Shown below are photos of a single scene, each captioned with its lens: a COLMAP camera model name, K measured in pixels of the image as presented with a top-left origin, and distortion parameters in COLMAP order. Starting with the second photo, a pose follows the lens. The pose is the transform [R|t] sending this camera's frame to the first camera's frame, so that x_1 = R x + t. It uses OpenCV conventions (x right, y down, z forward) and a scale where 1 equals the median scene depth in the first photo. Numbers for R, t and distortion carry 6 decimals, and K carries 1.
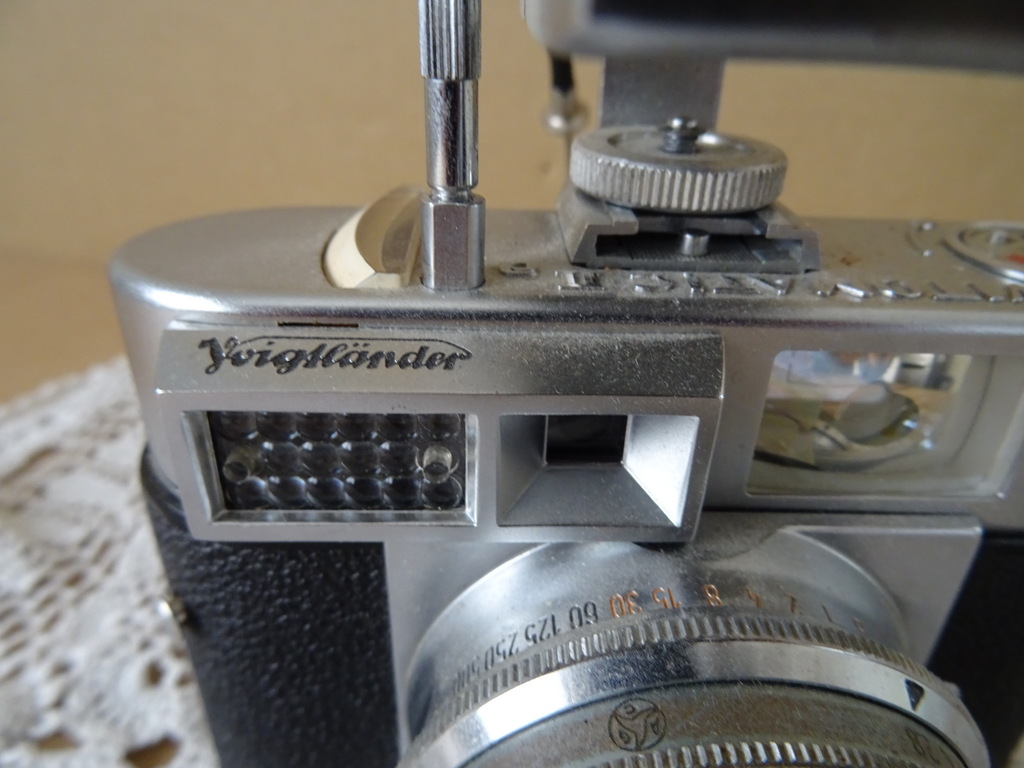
lens RADIAL K [[721.3, 0, 511.5], [0, 721.3, 381.3], [0, 0, 1]] dist [0.002448, -0.034342]
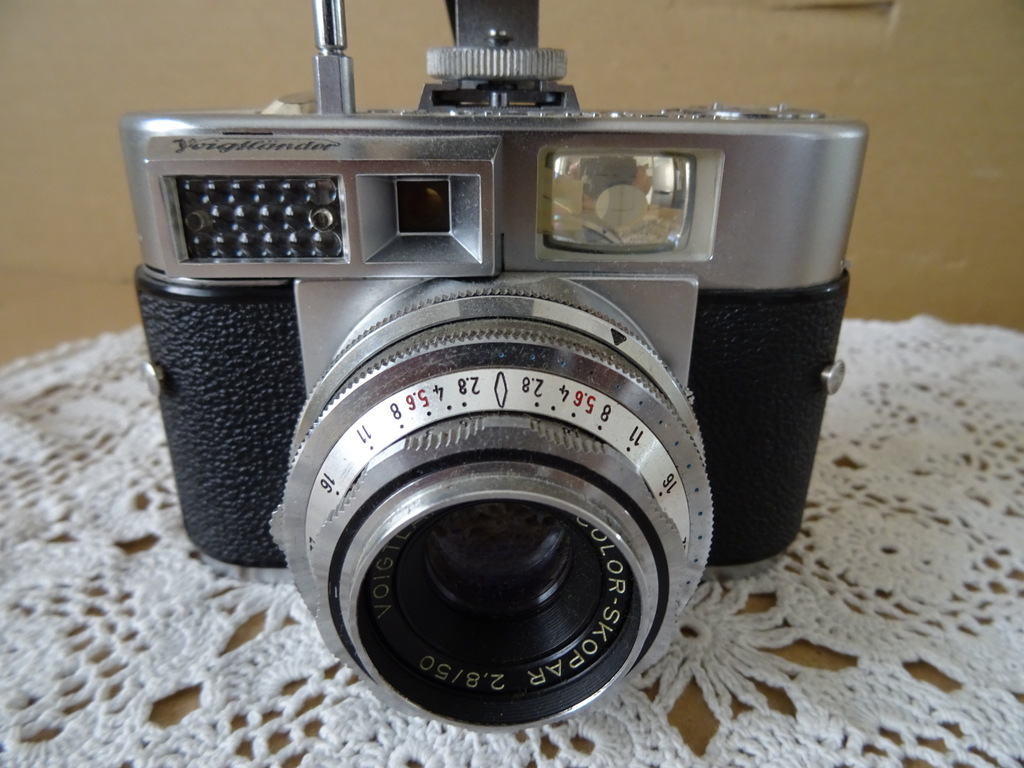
lens RADIAL K [[715.1, 0, 513.0], [0, 715.1, 381.2], [0, 0, 1]] dist [0.014423, -0.047712]
pose [[0.999778, -0.021053, -0.001262, 0.274663], [0.020805, 0.994265, -0.104903, 0.570695], [0.003463, 0.104853, 0.994482, -0.459559]]
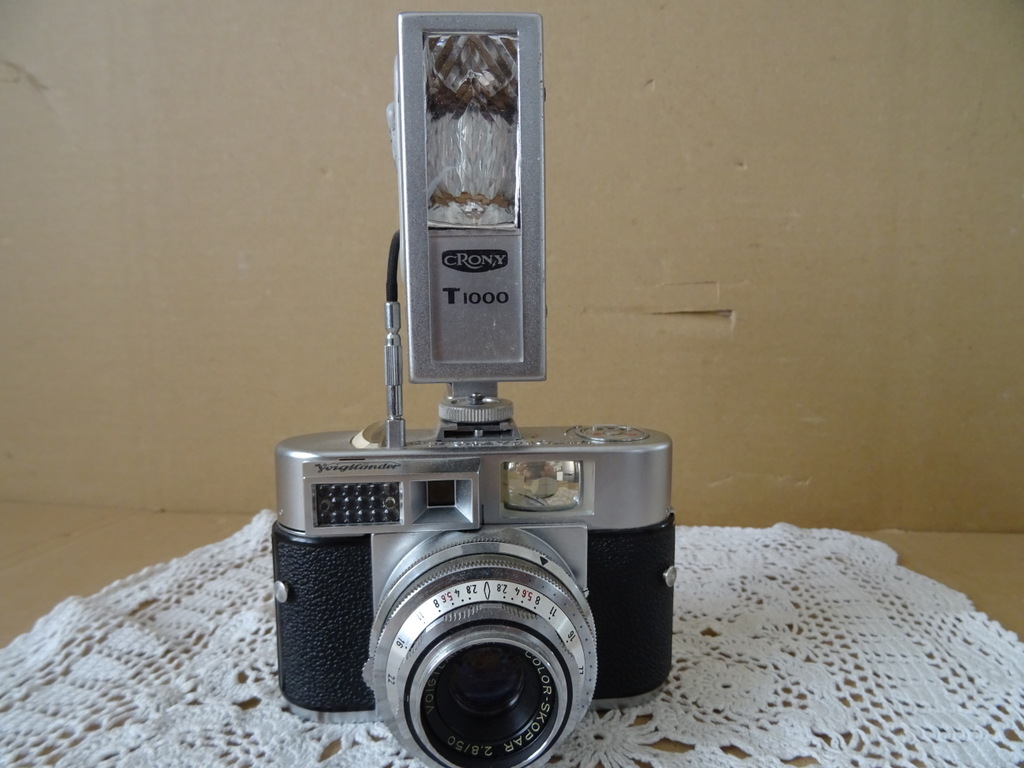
lens RADIAL K [[715.1, 0, 513.0], [0, 715.1, 381.2], [0, 0, 1]] dist [0.014423, -0.047712]
pose [[0.996935, -0.041076, 0.066590, 0.209447], [0.062683, 0.928659, -0.365601, 0.694557], [-0.046822, 0.368654, 0.928387, -1.809077]]
